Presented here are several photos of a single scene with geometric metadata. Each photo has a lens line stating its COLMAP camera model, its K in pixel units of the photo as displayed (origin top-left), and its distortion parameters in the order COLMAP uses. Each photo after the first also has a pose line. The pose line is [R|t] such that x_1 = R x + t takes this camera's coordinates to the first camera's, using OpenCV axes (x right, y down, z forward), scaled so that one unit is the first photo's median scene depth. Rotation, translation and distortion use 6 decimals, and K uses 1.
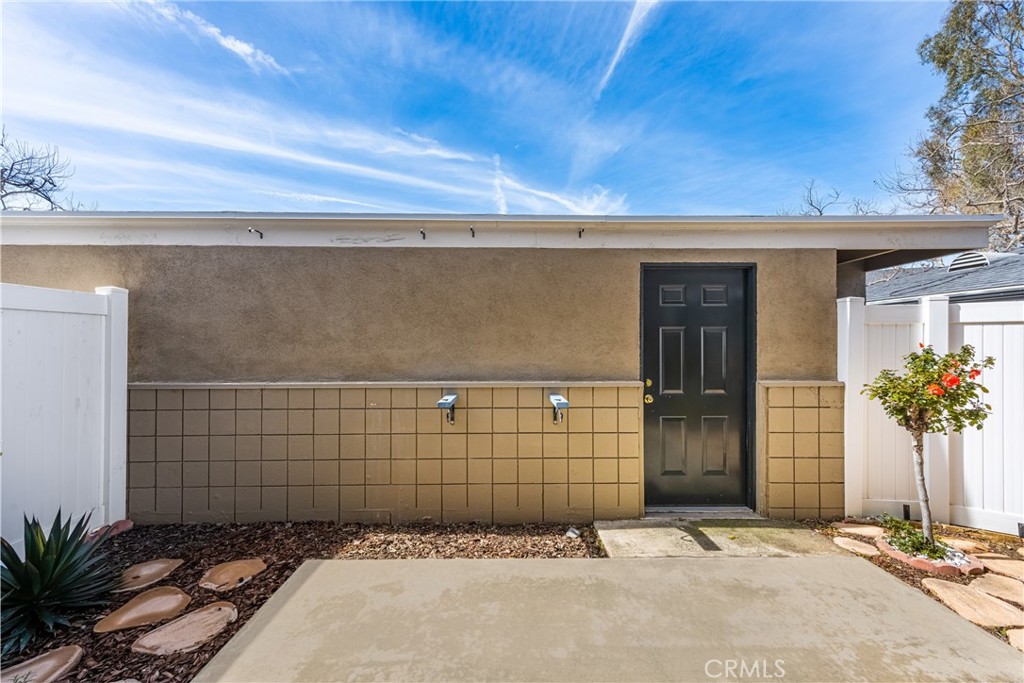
lens RADIAL K [[407.4, 0, 513.3], [0, 407.4, 344.4], [0, 0, 1]] dist [0.005956, 0.001464]
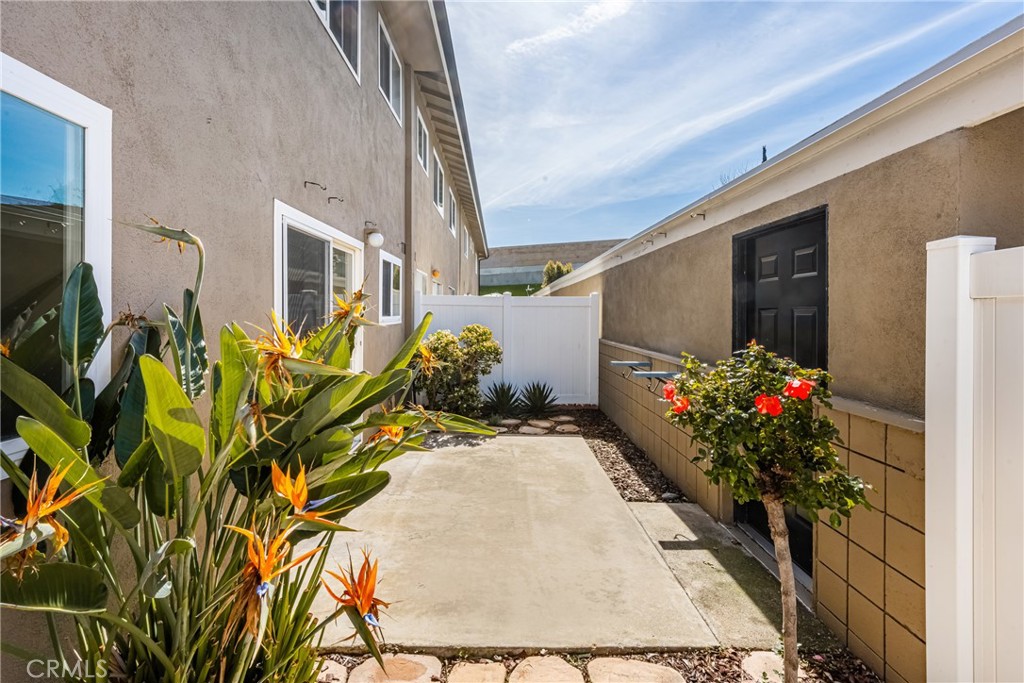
lens RADIAL K [[479.5, 0, 491.9], [0, 479.5, 309.9], [0, 0, 1]] dist [-0.003579, -0.000707]
pose [[-0.044863, -0.005562, -0.998978, 1.409737], [-0.004975, 0.999973, -0.005345, -0.034129], [0.998981, 0.004731, -0.044890, 0.550931]]
